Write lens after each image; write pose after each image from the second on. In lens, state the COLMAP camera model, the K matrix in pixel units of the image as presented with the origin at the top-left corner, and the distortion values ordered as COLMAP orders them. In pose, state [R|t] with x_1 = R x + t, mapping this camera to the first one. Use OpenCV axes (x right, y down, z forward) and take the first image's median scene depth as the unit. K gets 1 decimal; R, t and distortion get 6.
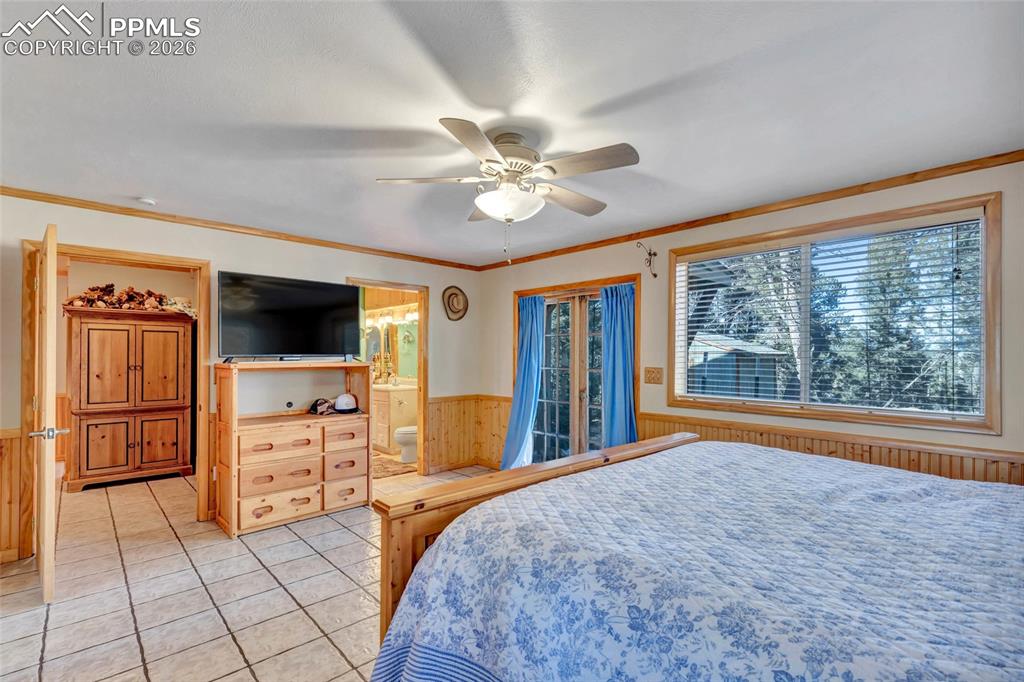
lens RADIAL K [[462.6, 0, 514.2], [0, 462.6, 347.0], [0, 0, 1]] dist [0.002048, 0.000337]
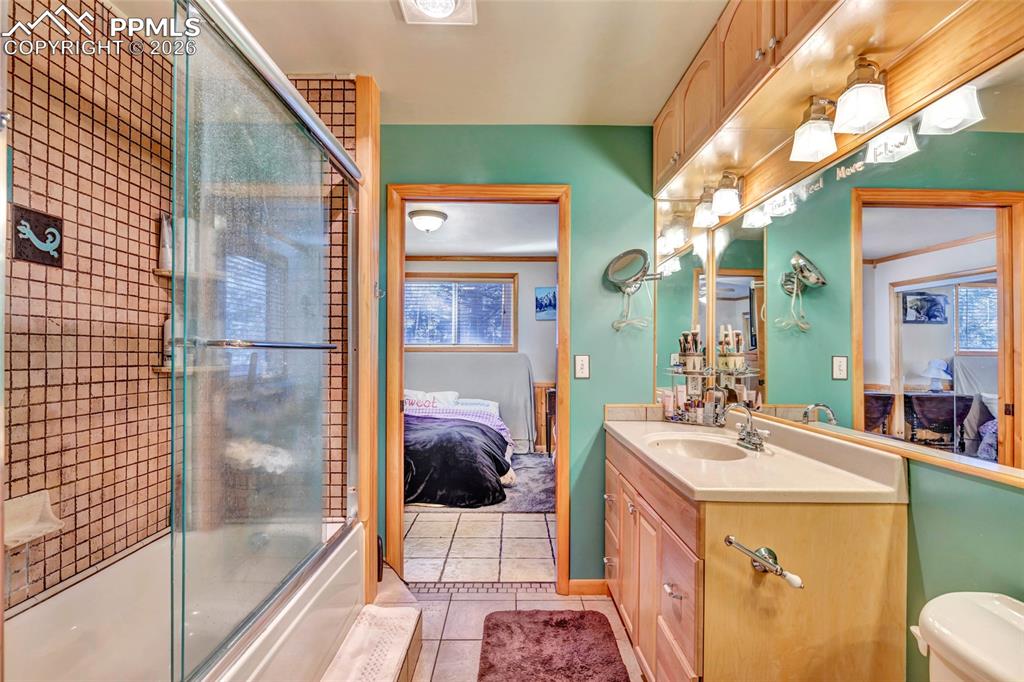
lens RADIAL K [[493.8, 0, 517.4], [0, 493.8, 346.4], [0, 0, 1]] dist [0.000400, 0.000342]
pose [[0.736547, -0.000357, -0.676386, -0.155985], [0.011605, 0.999859, 0.012109, 0.021278], [0.676287, -0.016768, 0.736447, 0.671275]]
